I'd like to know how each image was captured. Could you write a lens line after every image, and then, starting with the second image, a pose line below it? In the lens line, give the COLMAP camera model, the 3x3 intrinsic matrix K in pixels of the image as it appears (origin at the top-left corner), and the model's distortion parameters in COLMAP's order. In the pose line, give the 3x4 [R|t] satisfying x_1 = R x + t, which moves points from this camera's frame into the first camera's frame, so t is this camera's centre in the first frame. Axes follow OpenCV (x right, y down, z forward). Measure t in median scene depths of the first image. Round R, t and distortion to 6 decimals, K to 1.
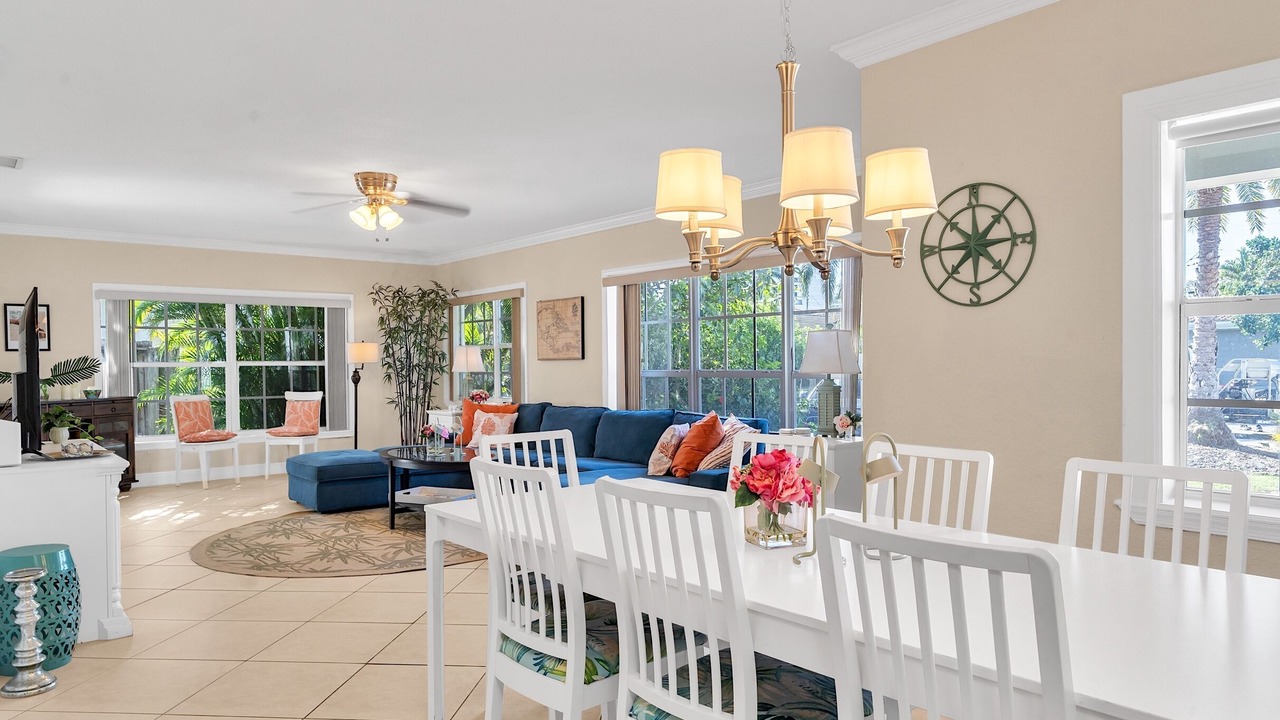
lens RADIAL K [[785.0, 0, 635.7], [0, 785.0, 367.1], [0, 0, 1]] dist [-0.004604, 0.005393]
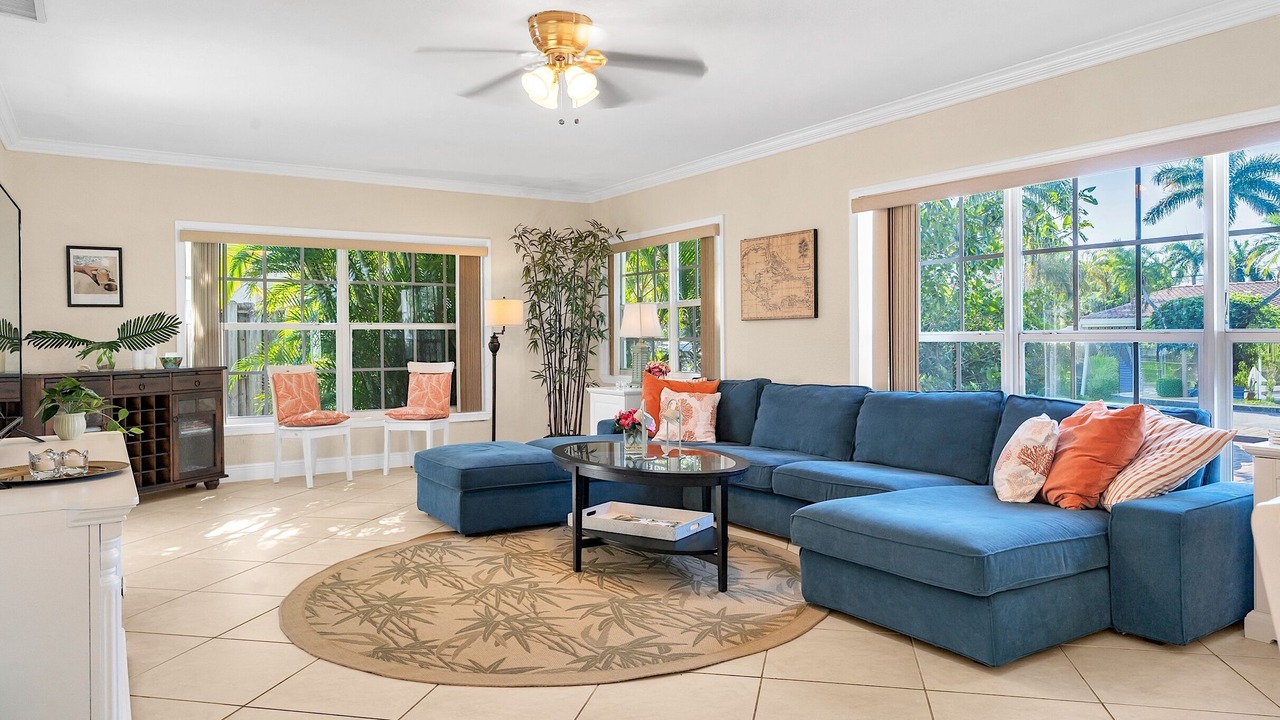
lens RADIAL K [[835.6, 0, 651.4], [0, 835.6, 335.8], [0, 0, 1]] dist [0.006486, -0.000269]
pose [[0.992583, 0.002515, -0.121539, -0.122091], [-0.003374, 0.999971, -0.006866, 0.011865], [0.121518, 0.007225, 0.992563, 0.235359]]
